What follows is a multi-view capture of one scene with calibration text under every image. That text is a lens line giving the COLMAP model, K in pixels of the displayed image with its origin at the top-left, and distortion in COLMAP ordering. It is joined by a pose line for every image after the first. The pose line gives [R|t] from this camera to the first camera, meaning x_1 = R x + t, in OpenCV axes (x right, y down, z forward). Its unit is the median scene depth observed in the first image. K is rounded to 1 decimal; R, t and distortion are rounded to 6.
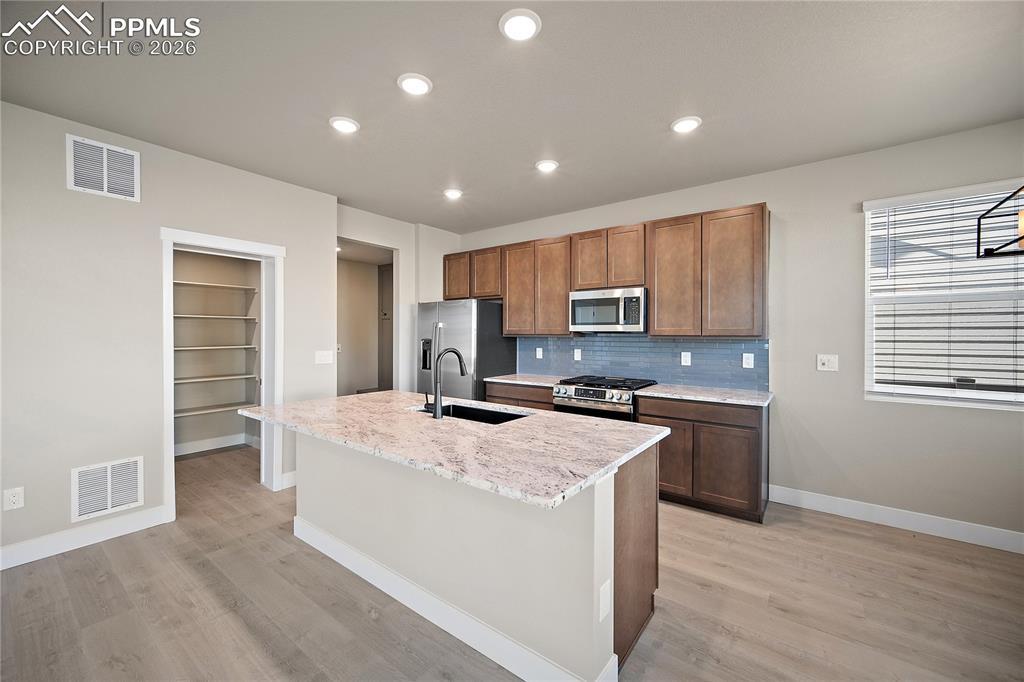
lens RADIAL K [[406.6, 0, 510.6], [0, 406.6, 338.2], [0, 0, 1]] dist [-0.003710, -0.000251]
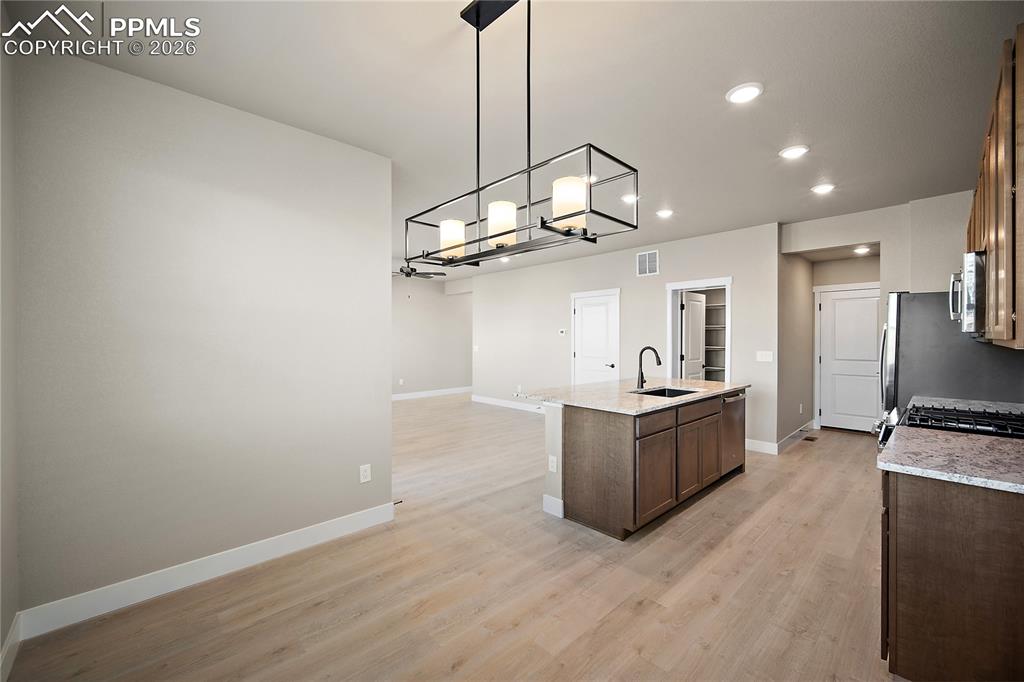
lens RADIAL K [[406.6, 0, 510.9], [0, 406.6, 337.1], [0, 0, 1]] dist [-0.003710, -0.000251]
pose [[-0.159721, -0.002037, -0.987160, 1.854160], [-0.005067, 0.999986, -0.001244, -0.011310], [0.987149, 0.004803, -0.159729, 0.880762]]
